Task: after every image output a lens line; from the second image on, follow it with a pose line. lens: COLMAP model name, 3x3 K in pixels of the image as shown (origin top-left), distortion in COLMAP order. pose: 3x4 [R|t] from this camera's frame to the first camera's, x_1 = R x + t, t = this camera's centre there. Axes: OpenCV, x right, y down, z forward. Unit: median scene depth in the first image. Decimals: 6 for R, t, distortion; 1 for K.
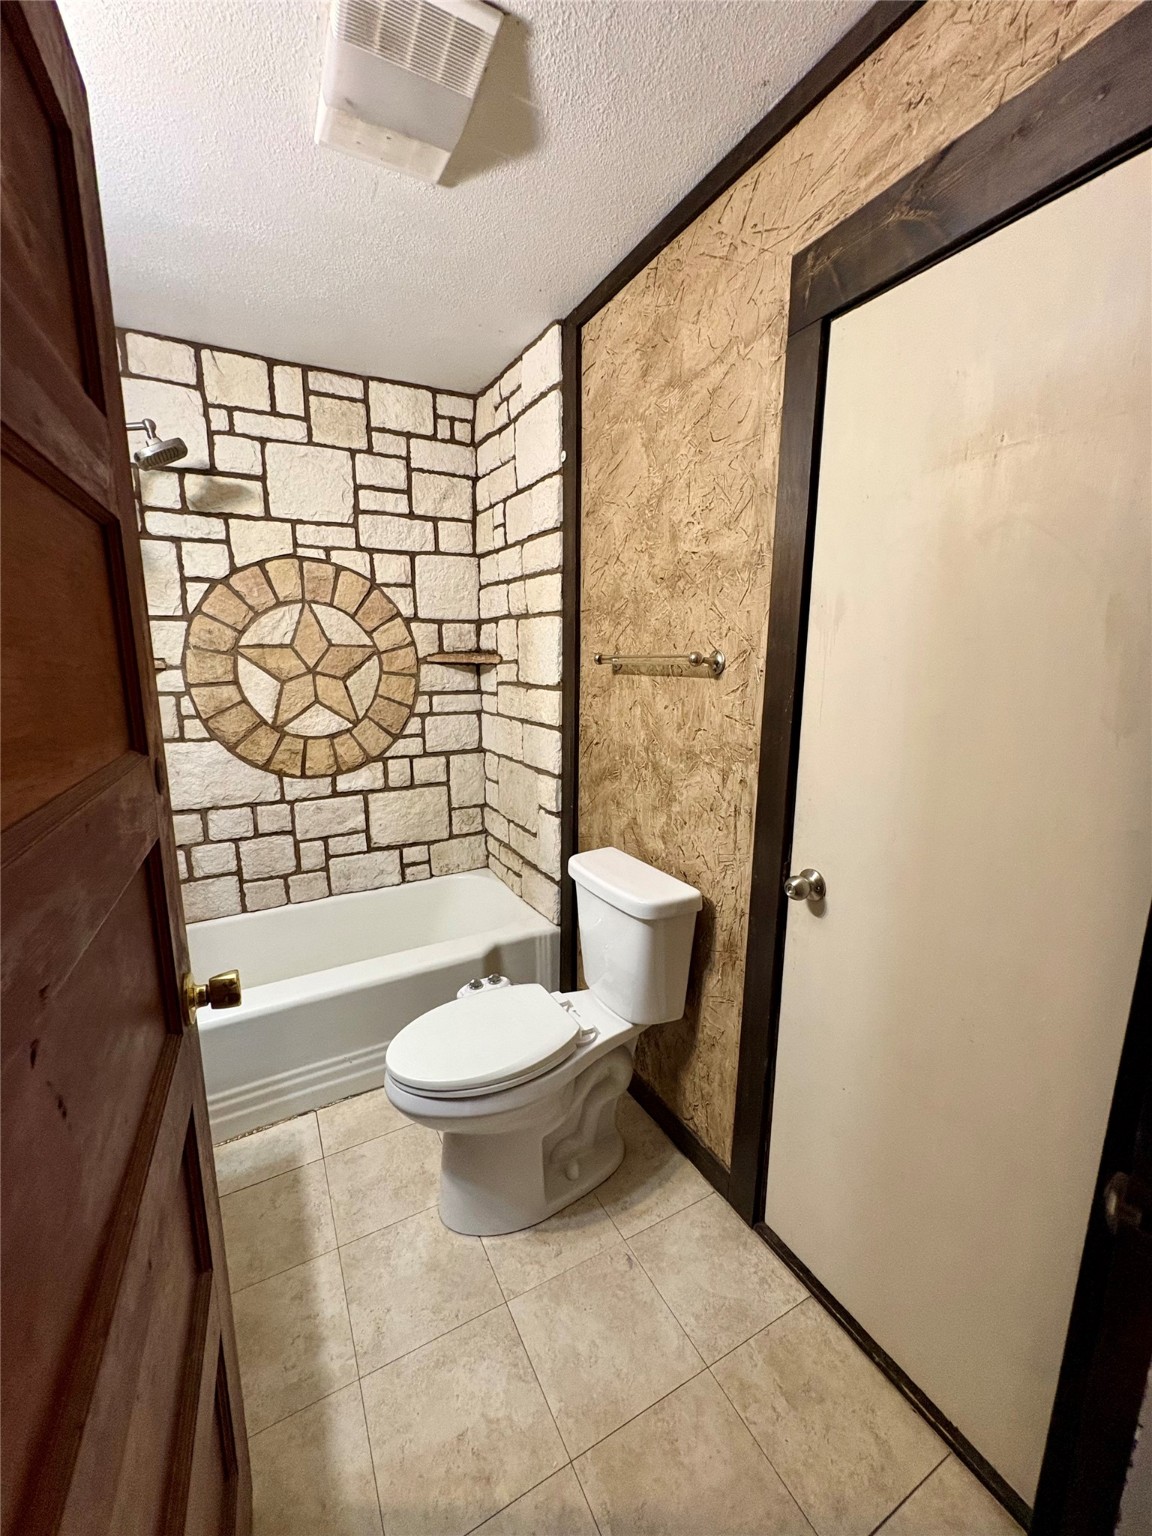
lens RADIAL K [[612.4, 0, 575.2], [0, 612.4, 767.0], [0, 0, 1]] dist [0.000908, 0.000394]
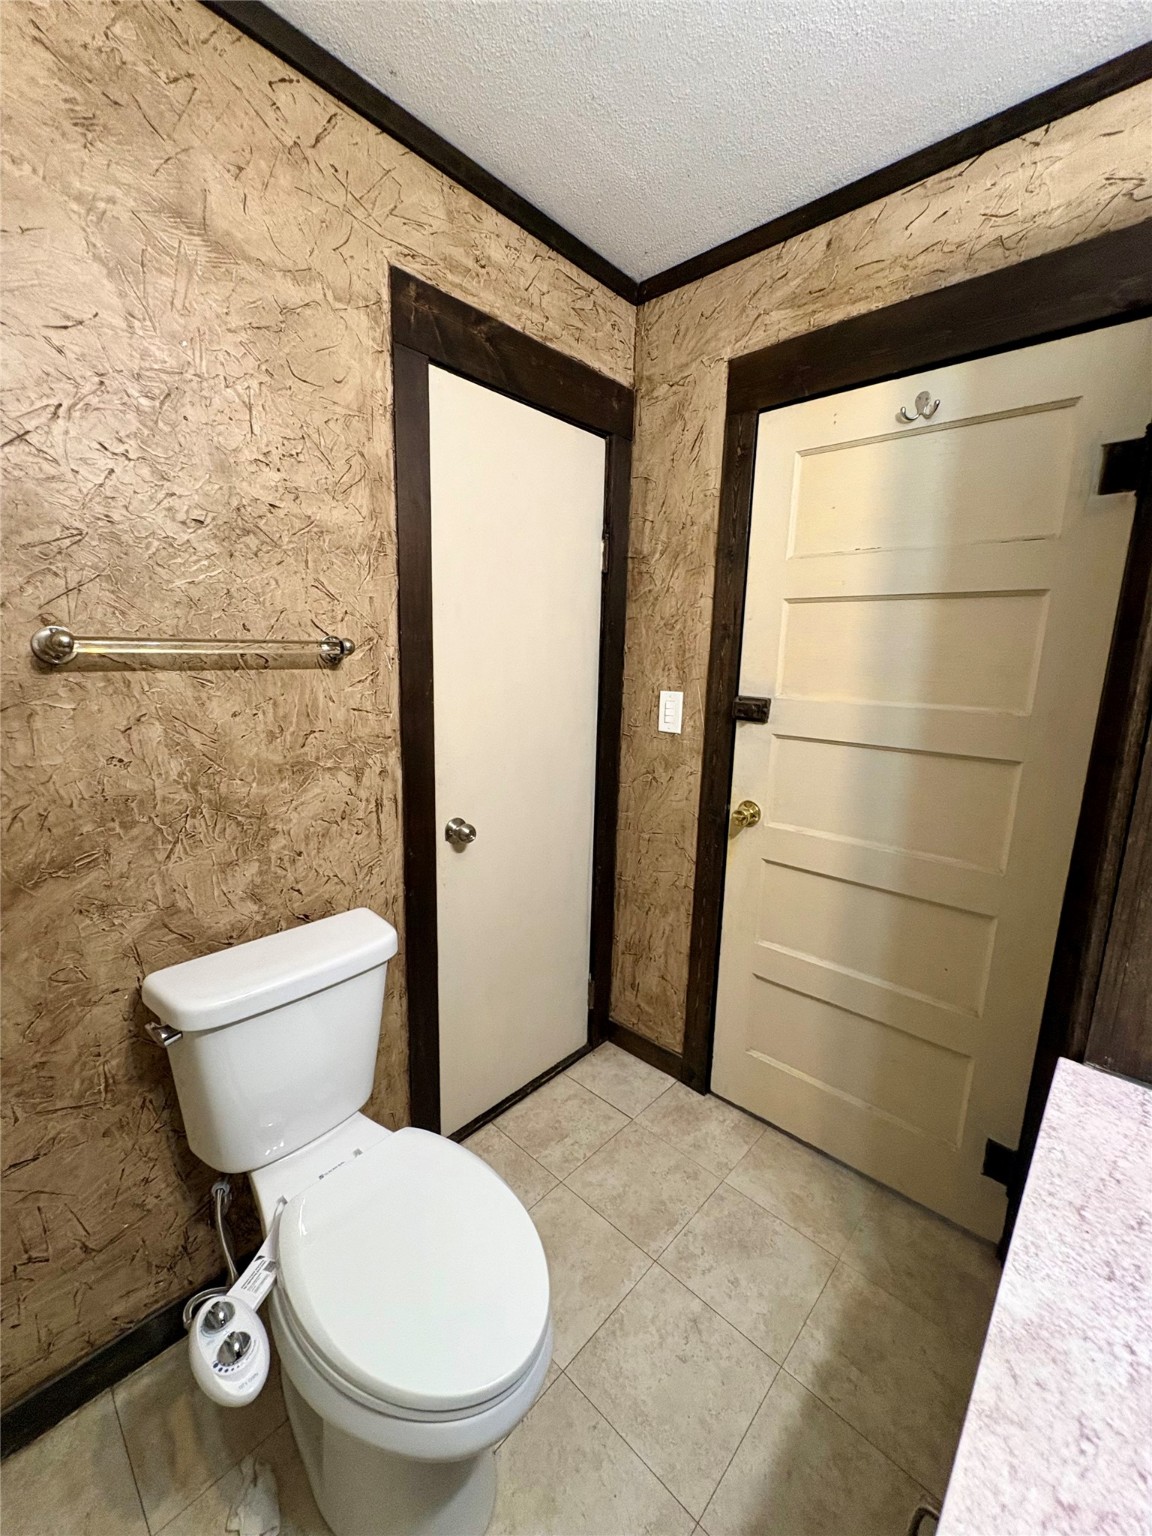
lens RADIAL K [[612.4, 0, 574.0], [0, 612.4, 768.2], [0, 0, 1]] dist [0.000908, 0.000394]
pose [[-0.317696, -0.188675, 0.929231, -0.689443], [0.147742, 0.958183, 0.245065, -0.166078], [-0.936612, 0.215143, -0.276536, 0.919109]]
